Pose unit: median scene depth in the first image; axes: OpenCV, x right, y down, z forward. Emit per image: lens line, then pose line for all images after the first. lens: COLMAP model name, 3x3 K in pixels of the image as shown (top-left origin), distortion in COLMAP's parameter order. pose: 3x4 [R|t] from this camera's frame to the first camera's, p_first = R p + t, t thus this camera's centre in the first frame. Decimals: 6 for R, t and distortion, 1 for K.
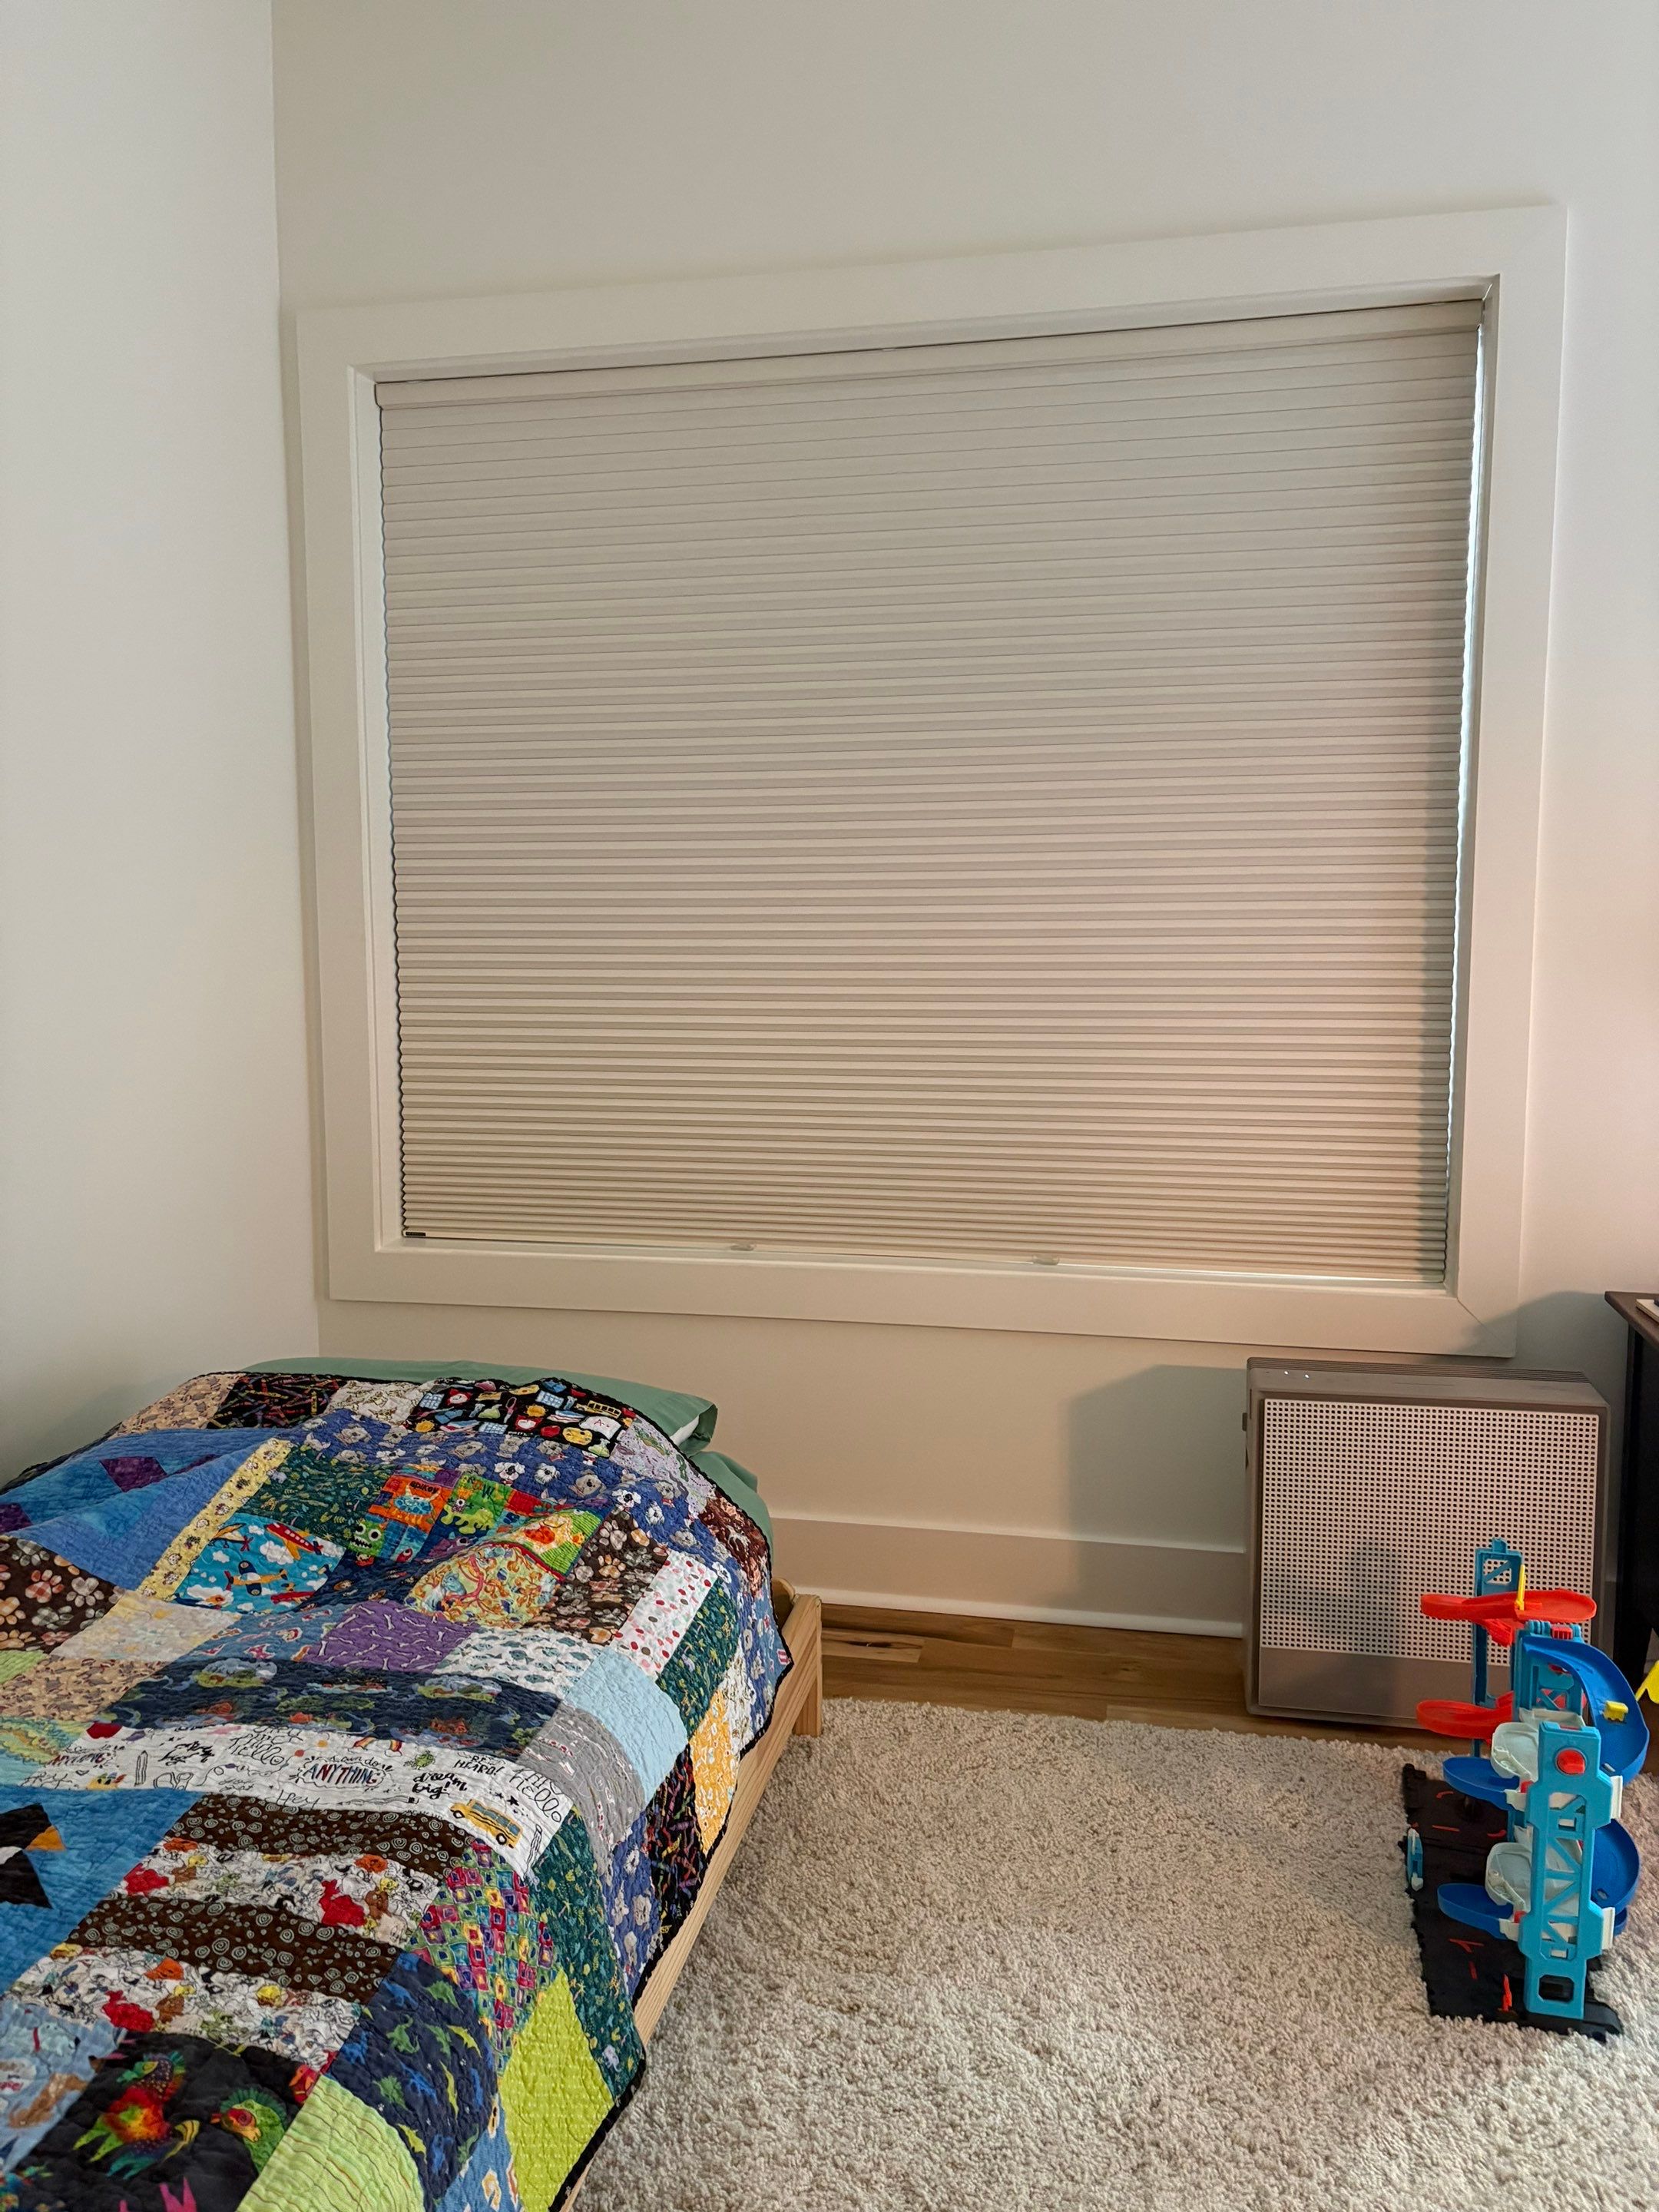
lens RADIAL K [[1659.1, 0, 829.5], [0, 1659.1, 1106.0], [0, 0, 1]] dist [-0.003202, -0.001647]
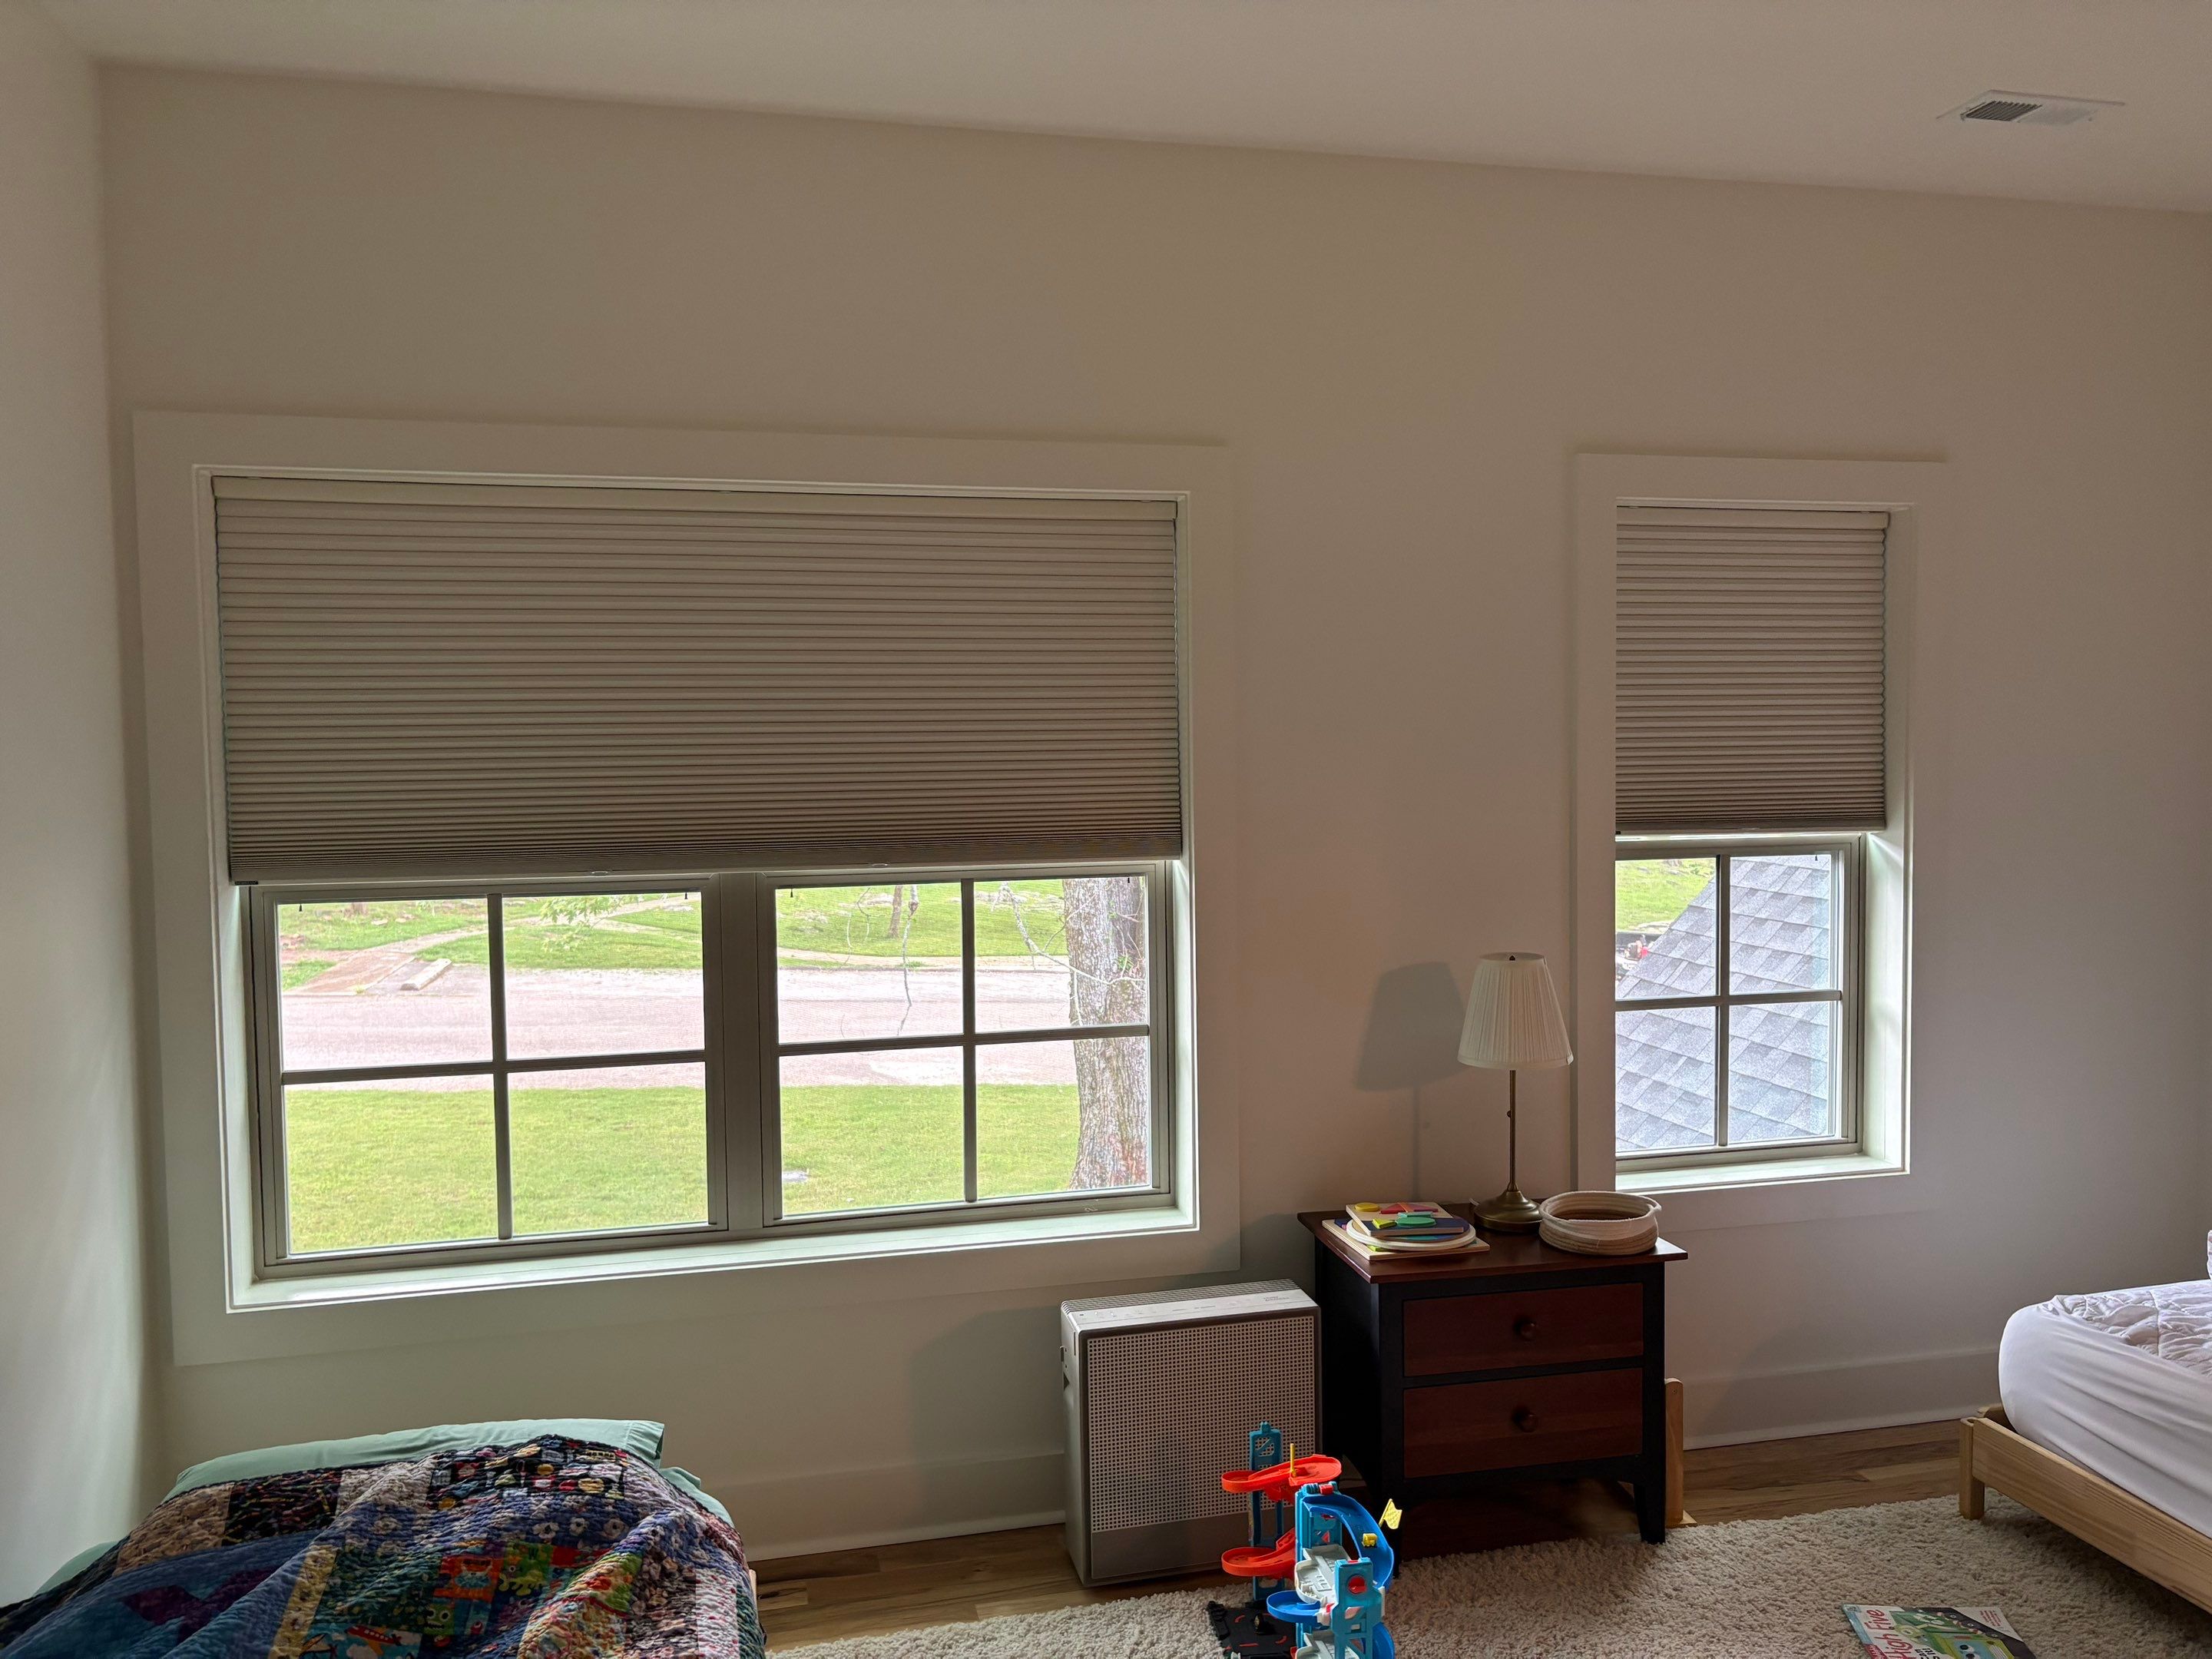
lens RADIAL K [[1655.8, 0, 1134.0], [0, 1655.8, 837.7], [0, 0, 1]] dist [-0.001776, -0.000319]
pose [[0.901547, -0.033558, 0.431378, -0.313211], [0.056404, 0.997595, -0.040274, -0.200947], [-0.428989, 0.060640, 0.901272, -0.263144]]
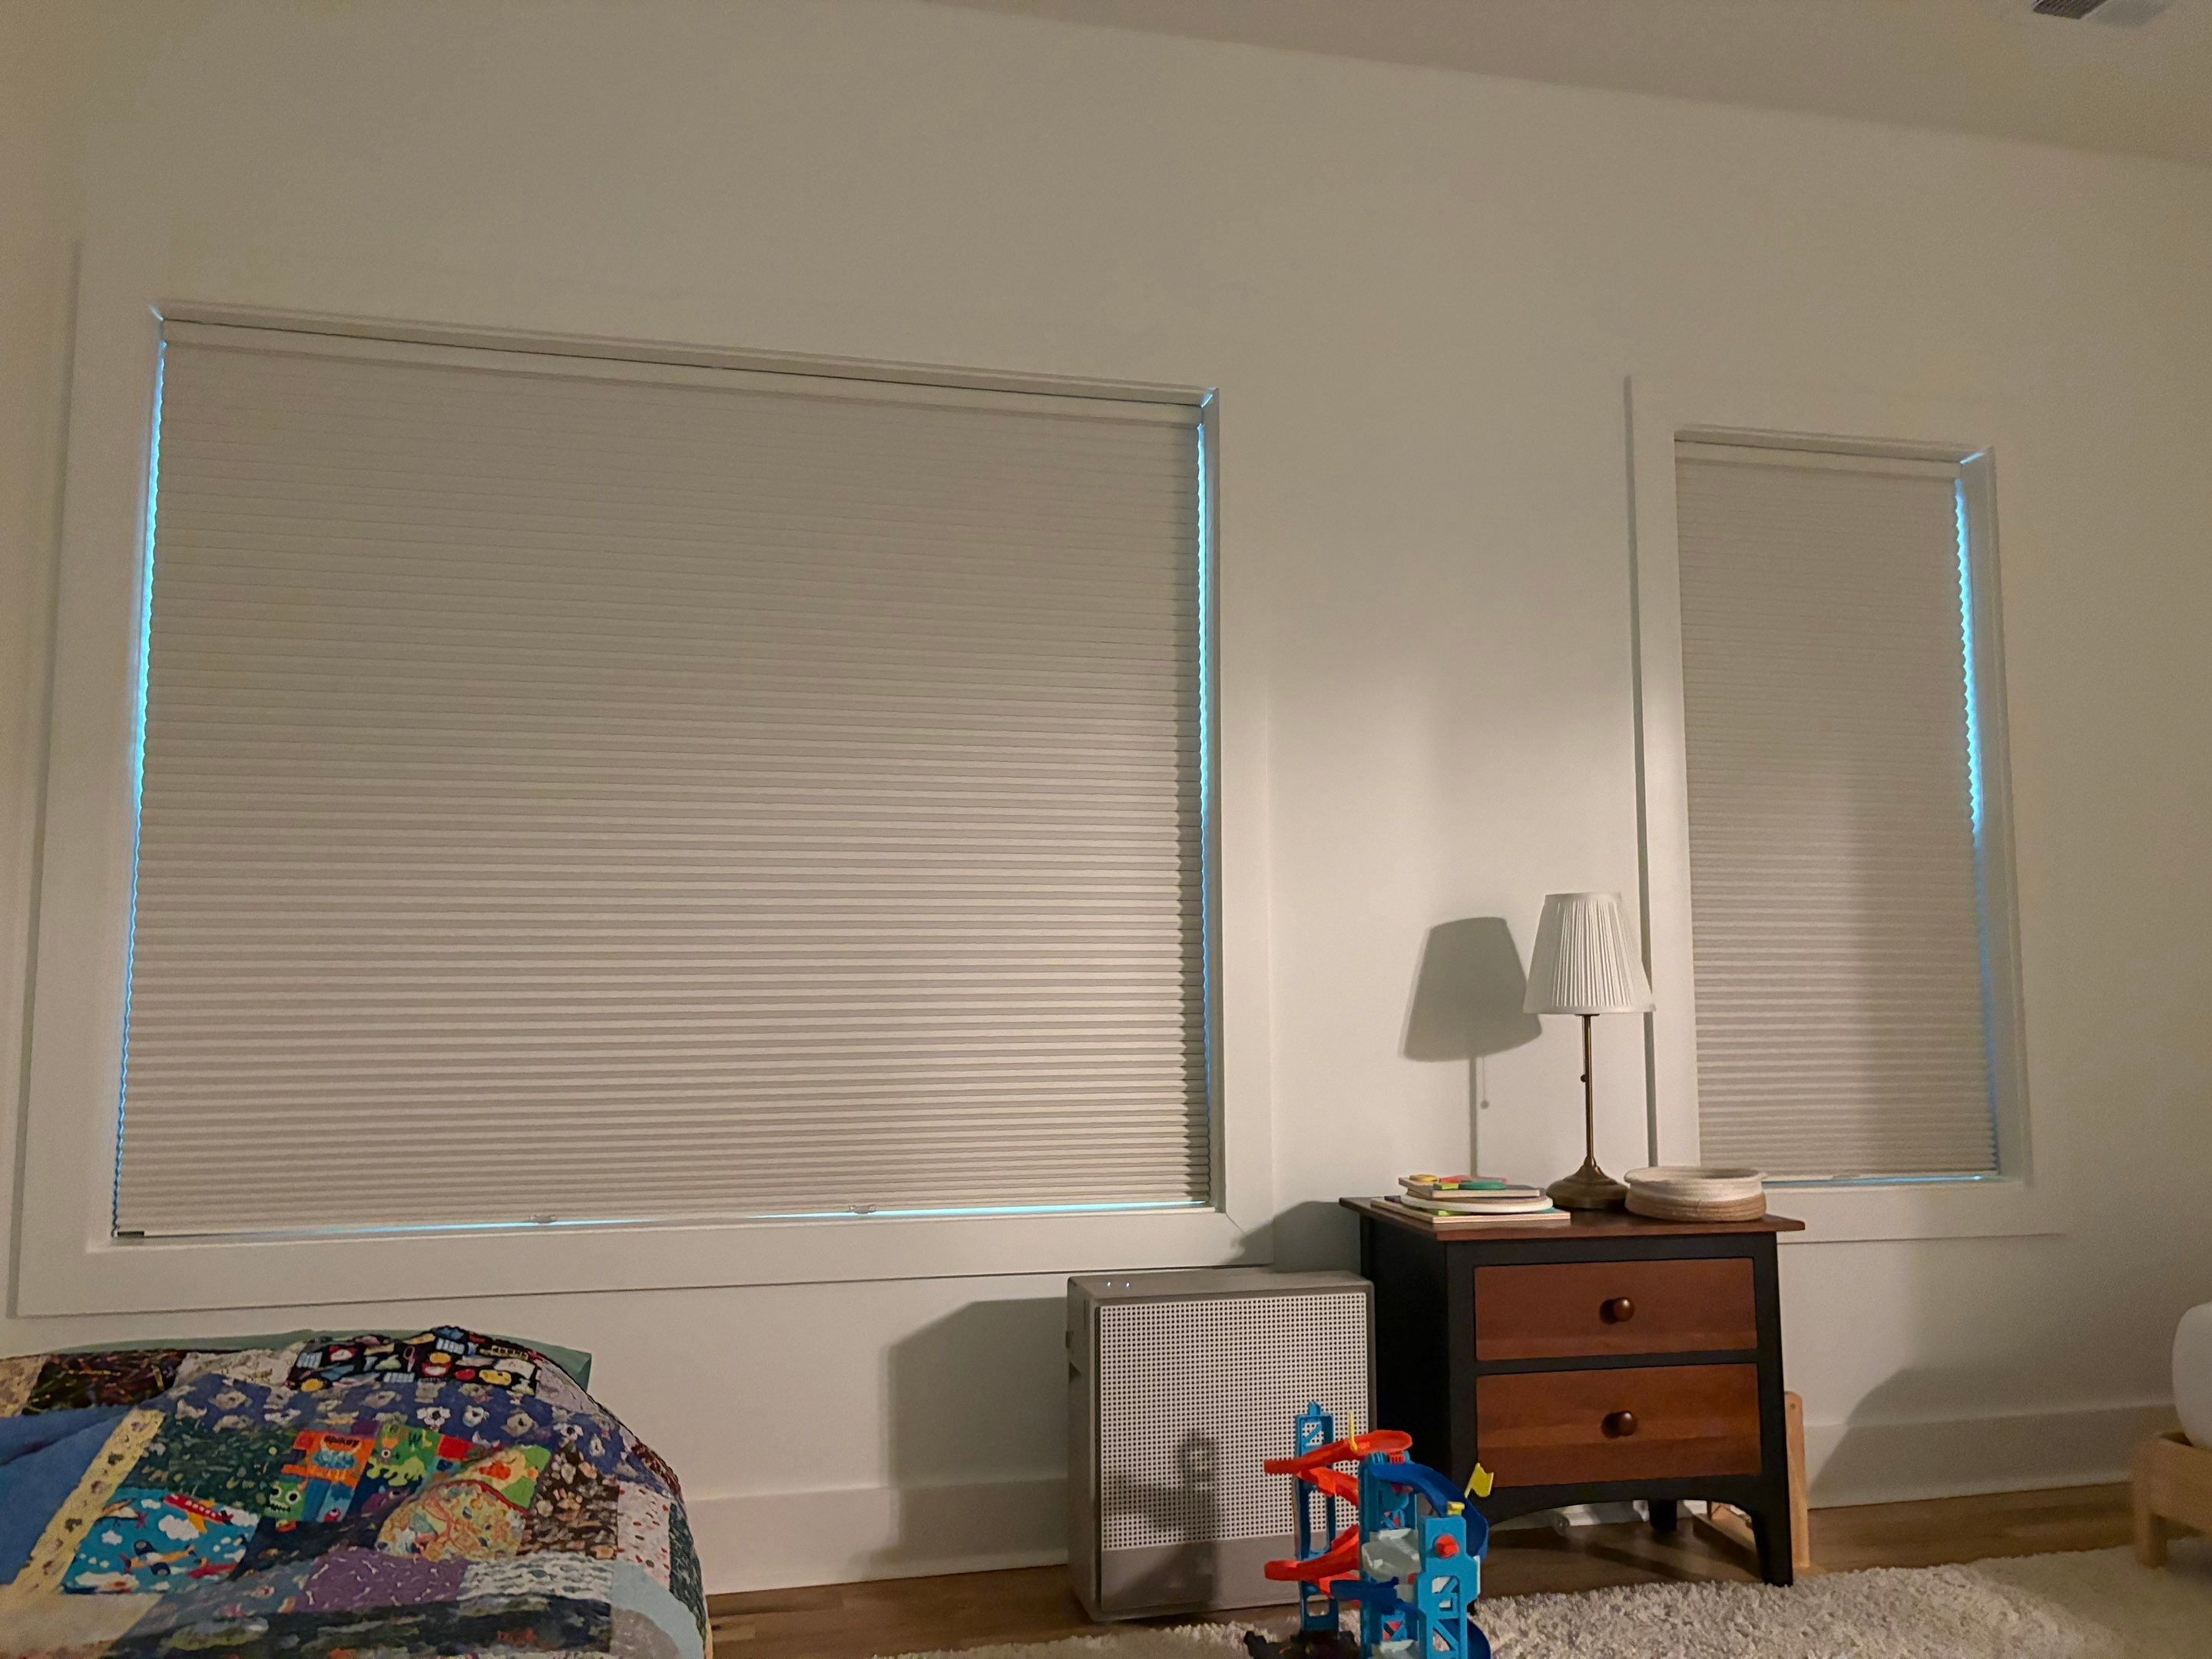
lens RADIAL K [[1659.1, 0, 1106.0], [0, 1659.1, 829.5], [0, 0, 1]] dist [-0.003202, -0.001647]
pose [[0.903793, 0.040241, 0.426075, -0.267340], [0.046294, 0.980535, -0.190807, 0.094830], [-0.425460, 0.192175, 0.884337, -0.041726]]
